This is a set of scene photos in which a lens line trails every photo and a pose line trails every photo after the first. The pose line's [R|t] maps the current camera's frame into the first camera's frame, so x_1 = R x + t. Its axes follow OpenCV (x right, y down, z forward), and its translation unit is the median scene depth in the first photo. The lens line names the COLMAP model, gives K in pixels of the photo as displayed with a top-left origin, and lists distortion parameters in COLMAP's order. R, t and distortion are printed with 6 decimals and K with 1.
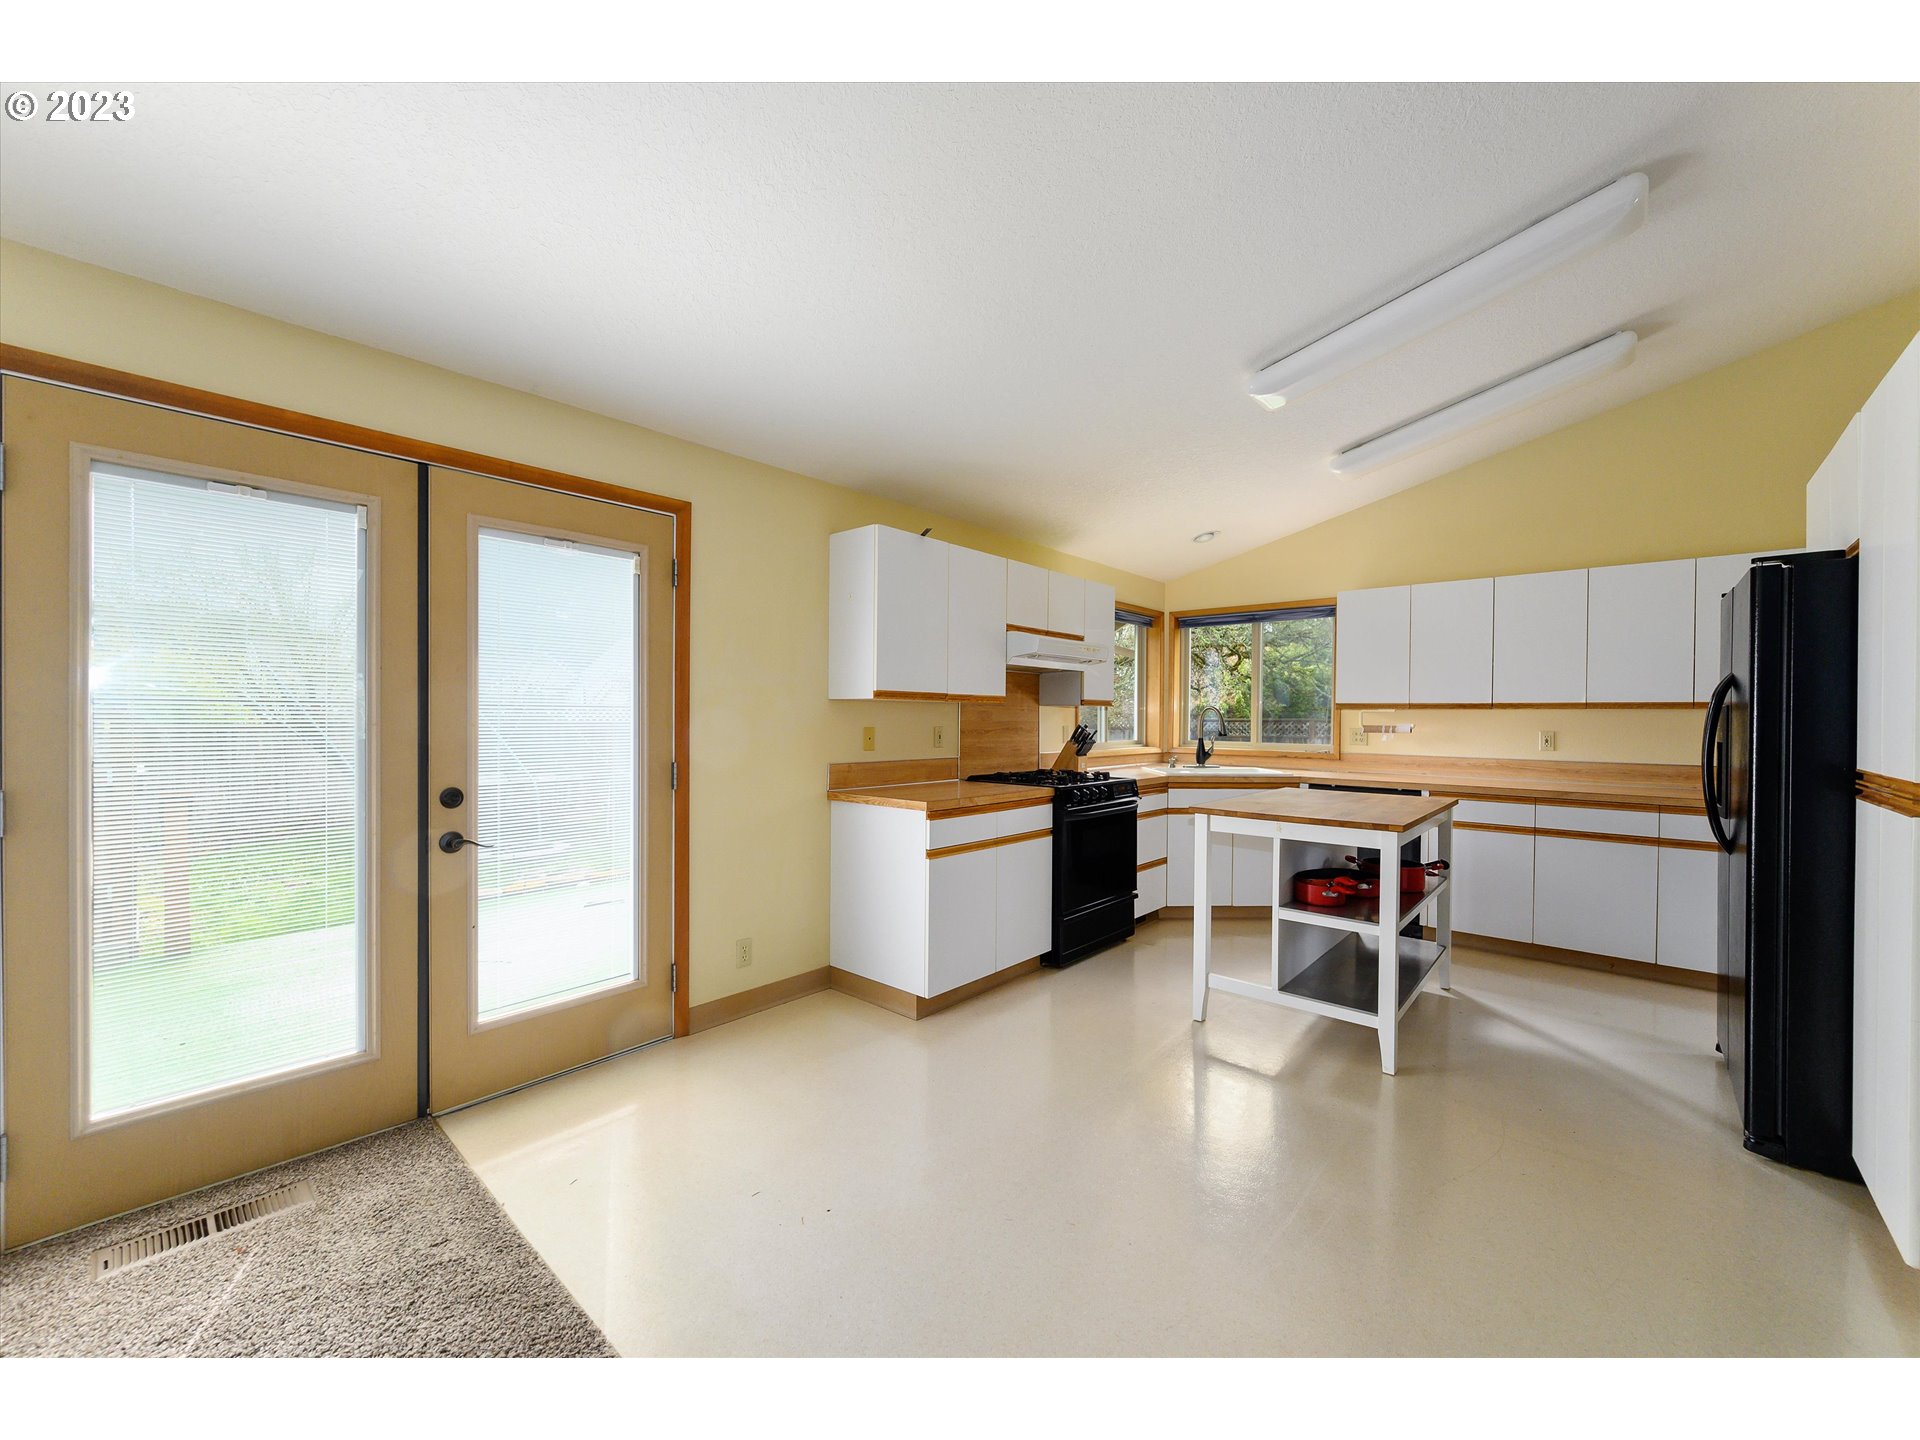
lens RADIAL K [[769.2, 0, 957.0], [0, 769.2, 726.9], [0, 0, 1]] dist [0.000578, 0.000183]
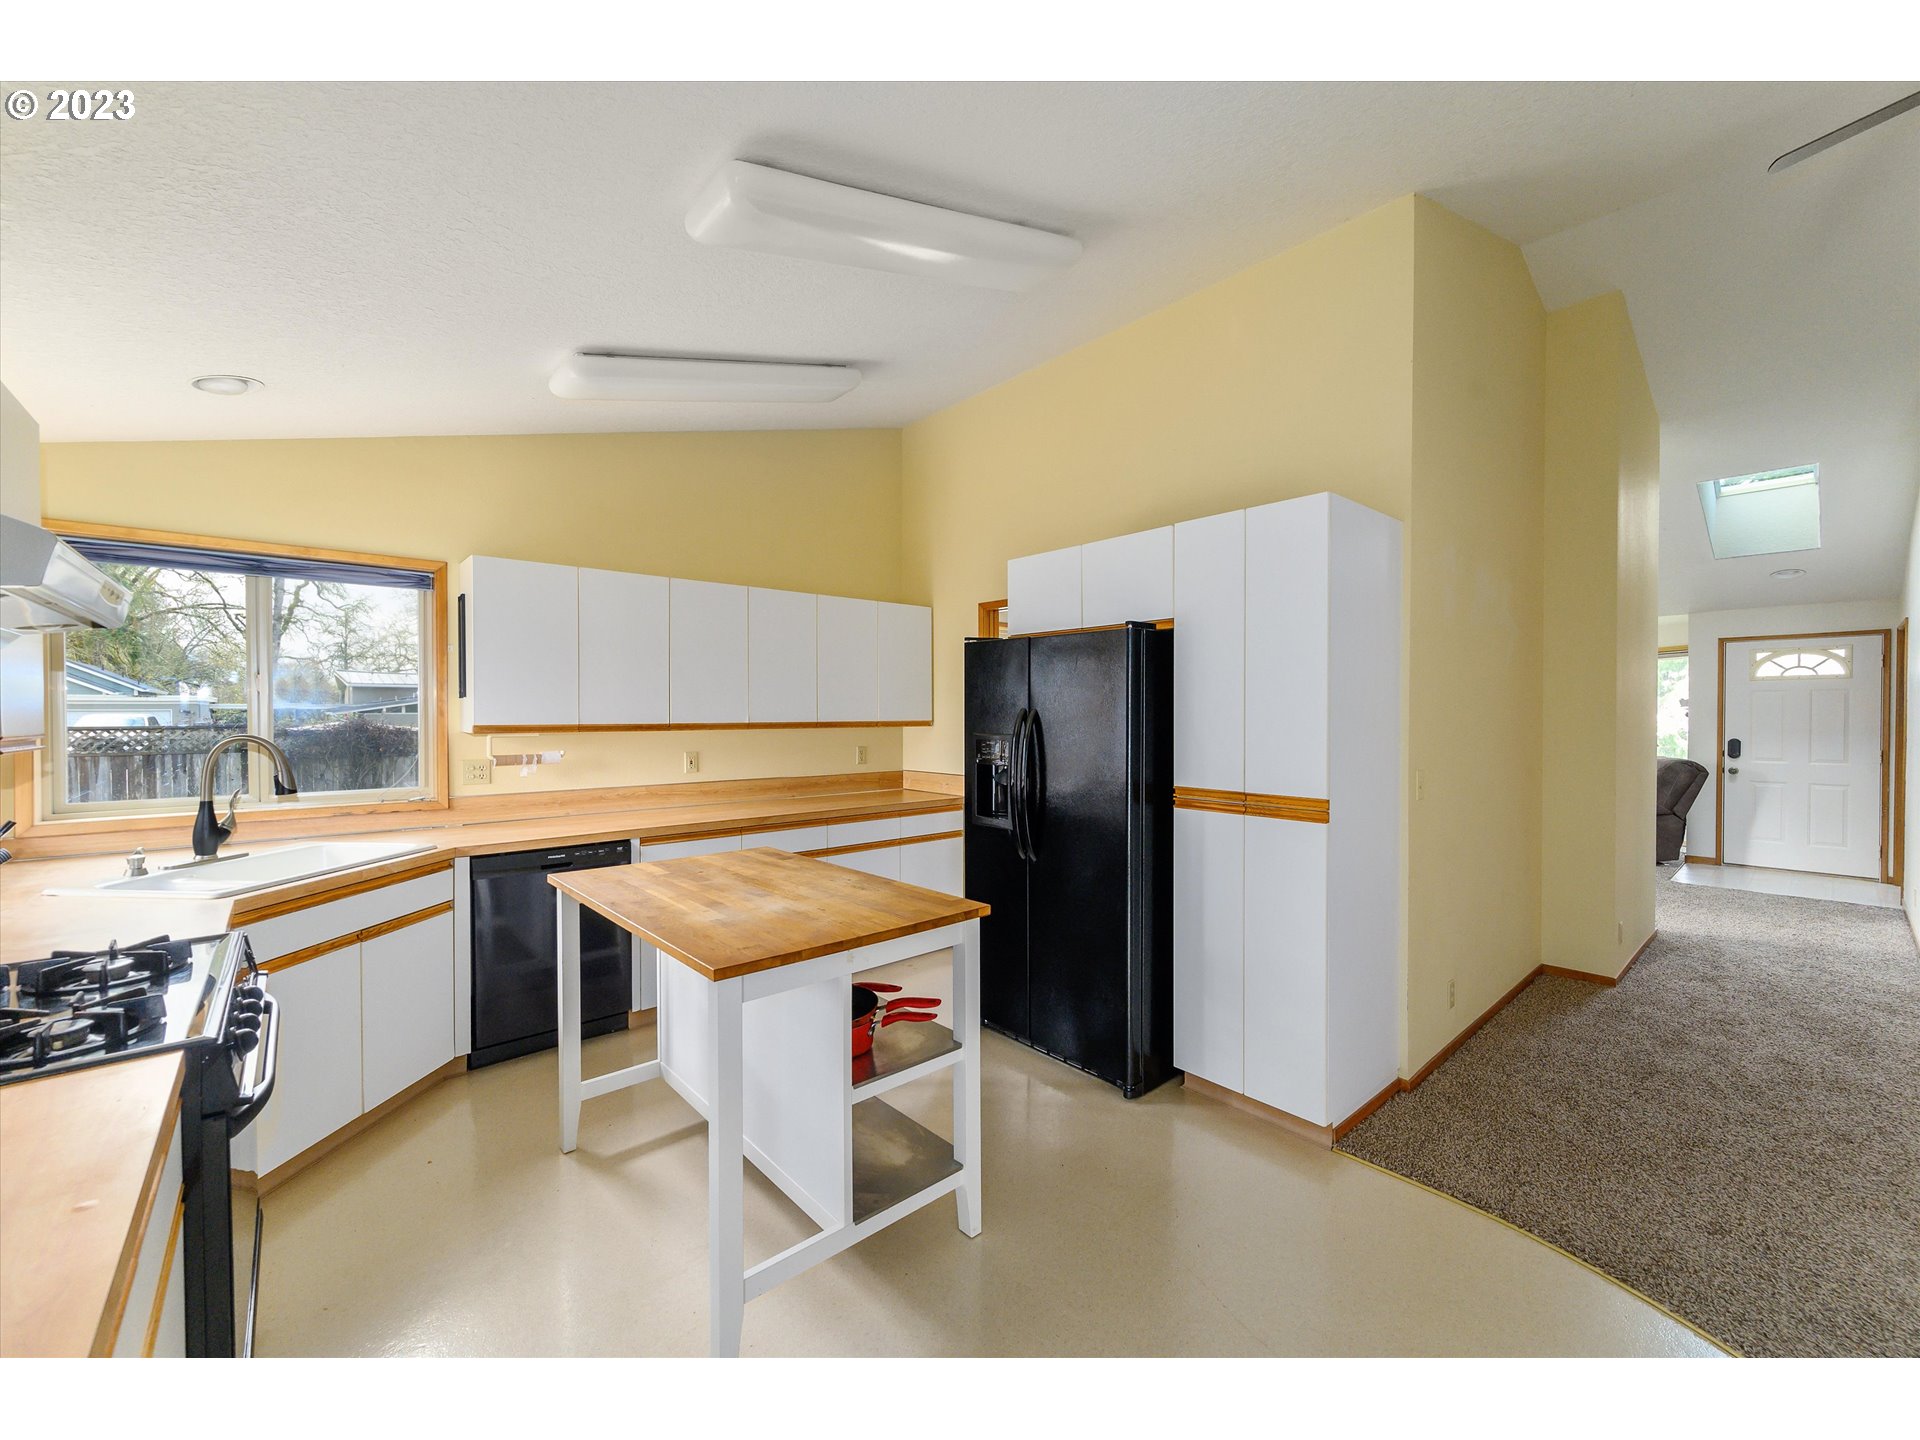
lens RADIAL K [[769.2, 0, 972.2], [0, 769.2, 729.8], [0, 0, 1]] dist [0.000578, 0.000183]
pose [[0.141603, -0.028345, 0.989518, -0.116828], [0.018257, 0.999495, 0.026018, -0.043591], [-0.989755, 0.014382, 0.142049, 0.588899]]
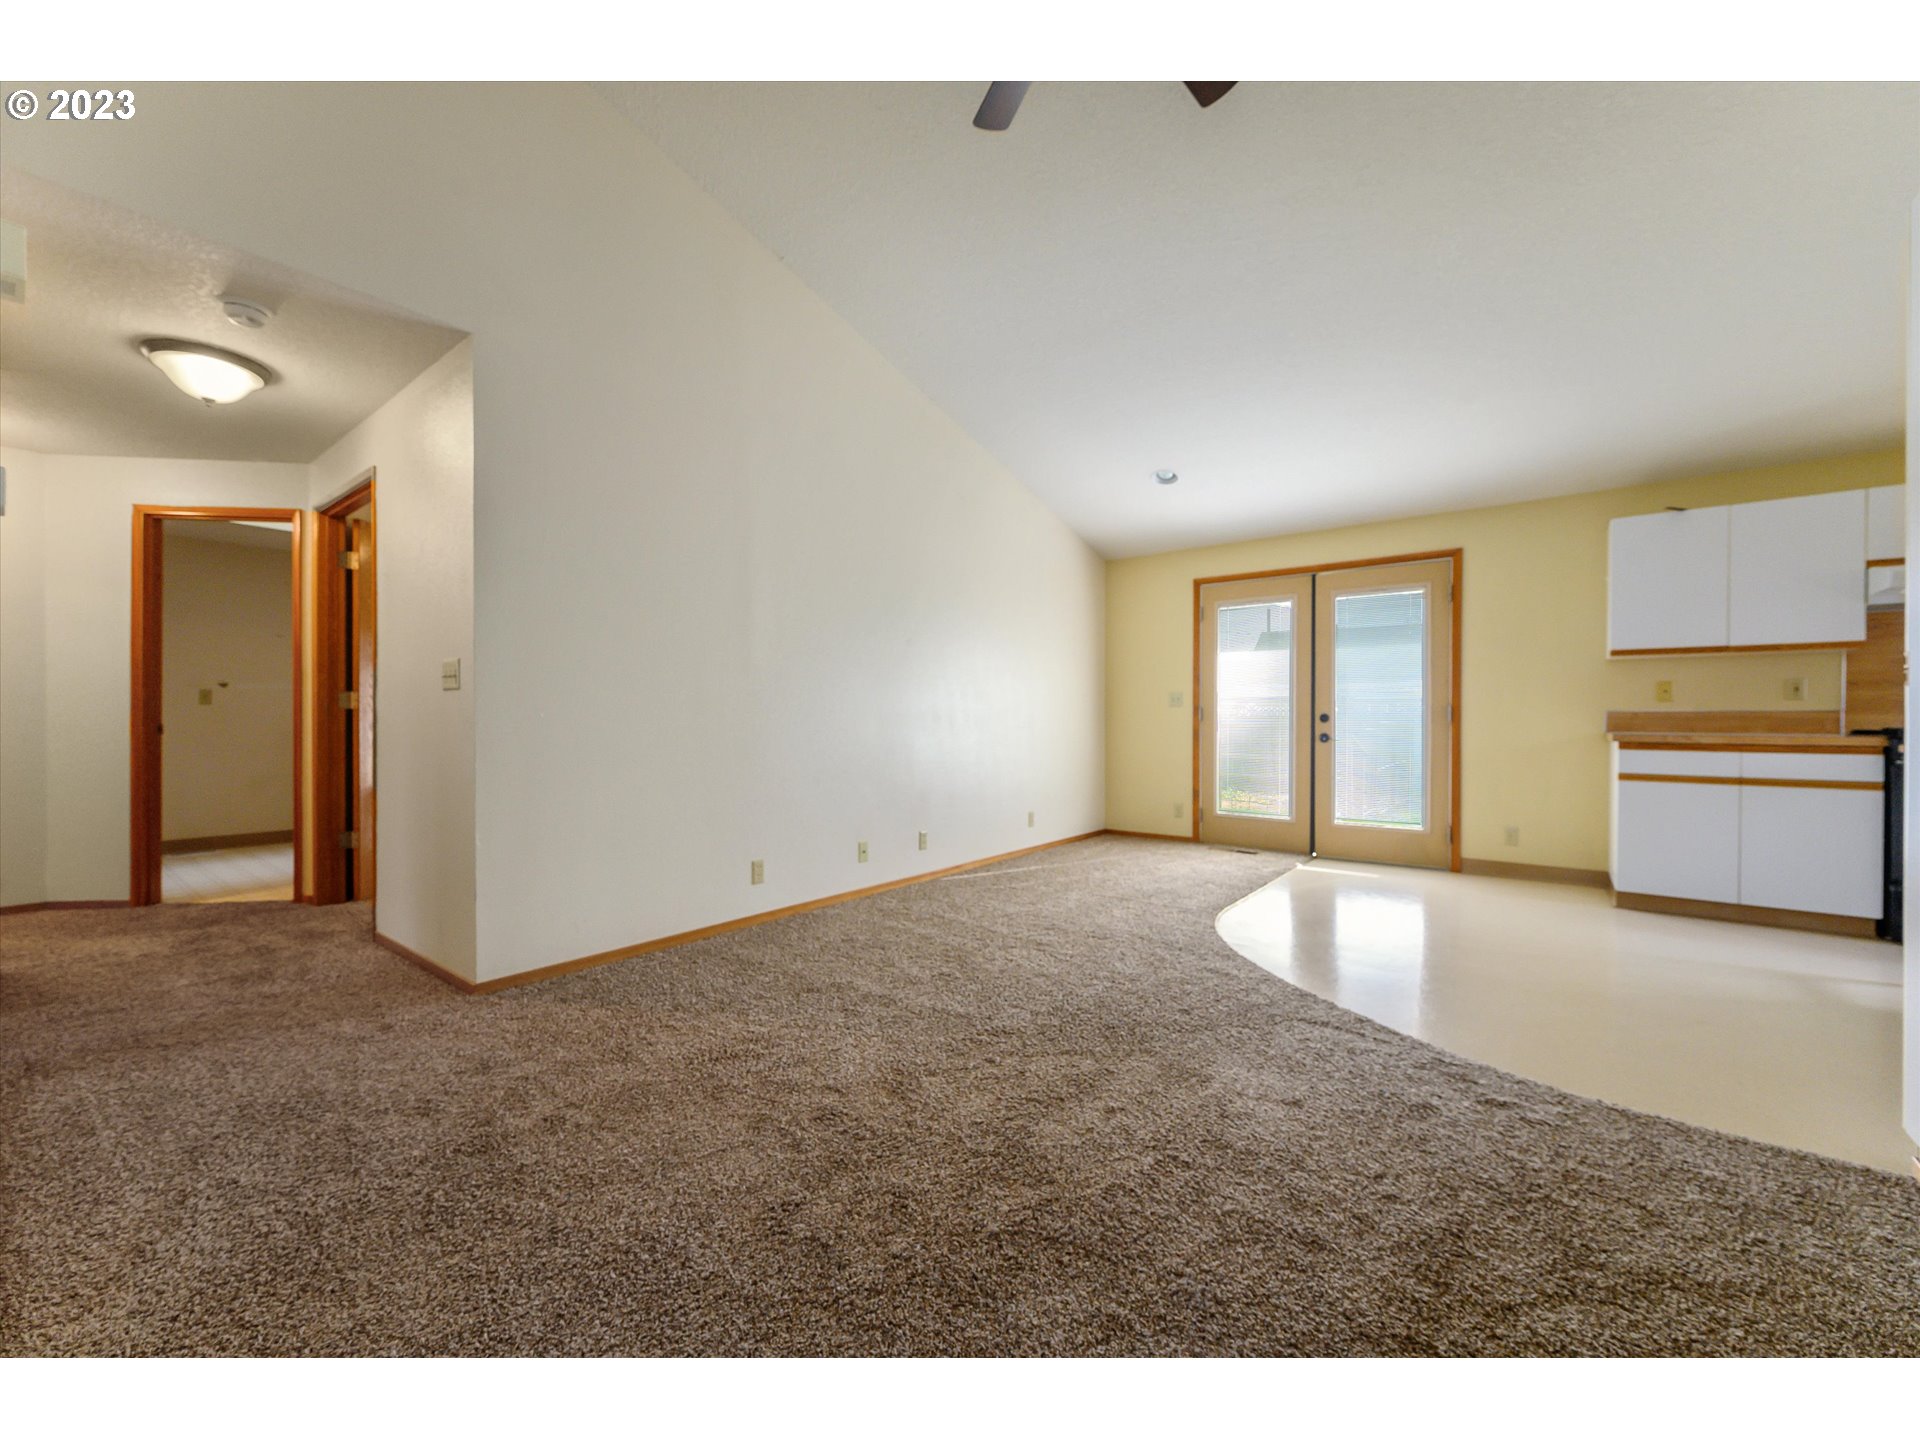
lens RADIAL K [[769.2, 0, 943.8], [0, 769.2, 712.3], [0, 0, 1]] dist [0.000578, 0.000183]
pose [[0.051026, -0.013613, -0.998605, 1.025851], [-0.013944, 0.999800, -0.014342, 0.082384], [0.998600, 0.014657, 0.050826, -0.150934]]
